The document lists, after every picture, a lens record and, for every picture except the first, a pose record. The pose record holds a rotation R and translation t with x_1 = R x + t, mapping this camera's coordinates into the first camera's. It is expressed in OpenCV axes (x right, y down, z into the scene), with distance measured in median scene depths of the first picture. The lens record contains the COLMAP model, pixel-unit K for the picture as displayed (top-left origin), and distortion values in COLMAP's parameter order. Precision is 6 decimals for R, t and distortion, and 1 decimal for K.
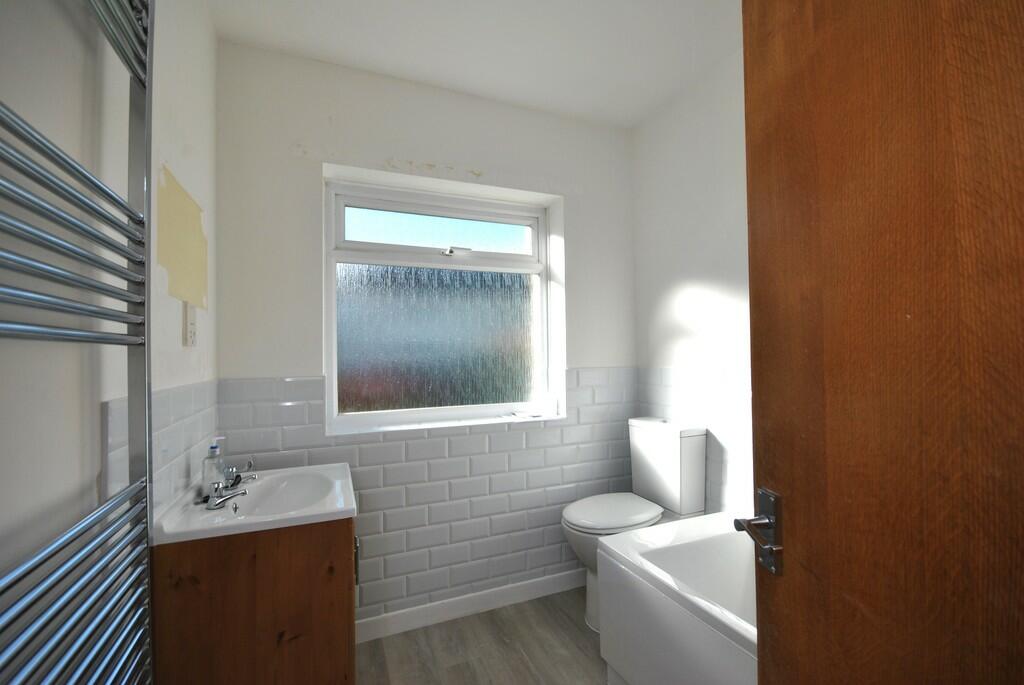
lens RADIAL K [[458.6, 0, 512.0], [0, 458.6, 342.5], [0, 0, 1]] dist [-0.000341, 0.000308]
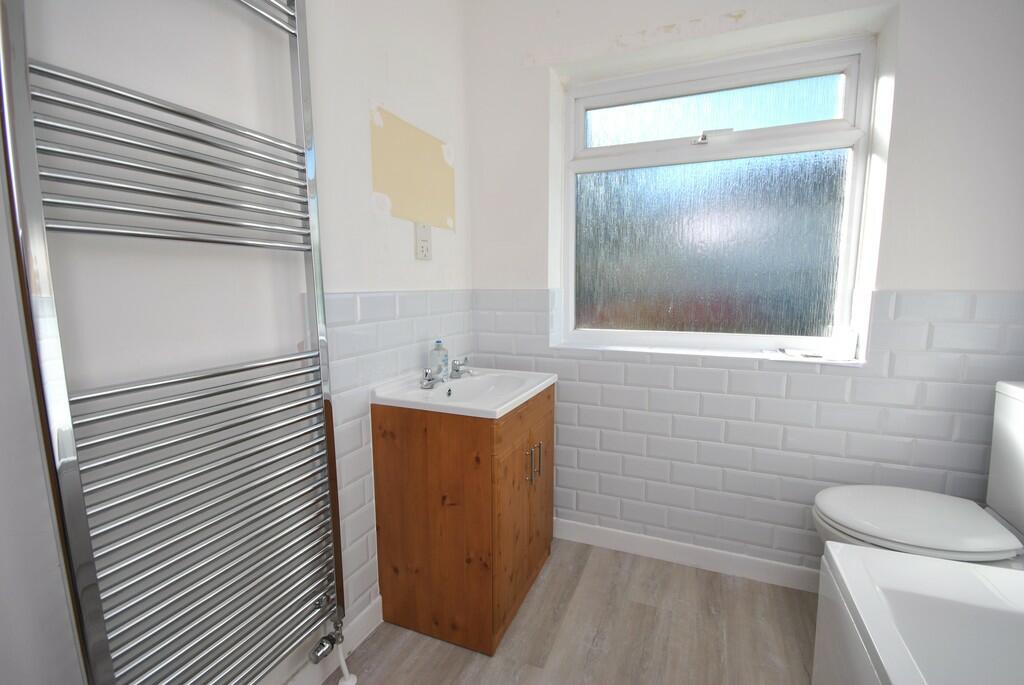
lens RADIAL K [[450.3, 0, 512.0], [0, 450.3, 342.5], [0, 0, 1]] dist [0.002767, 0.000089]
pose [[0.705334, 0.106103, -0.700890, 0.234881], [0.006633, 0.987704, 0.156197, 0.028913], [0.708844, -0.114820, 0.695957, 0.200711]]
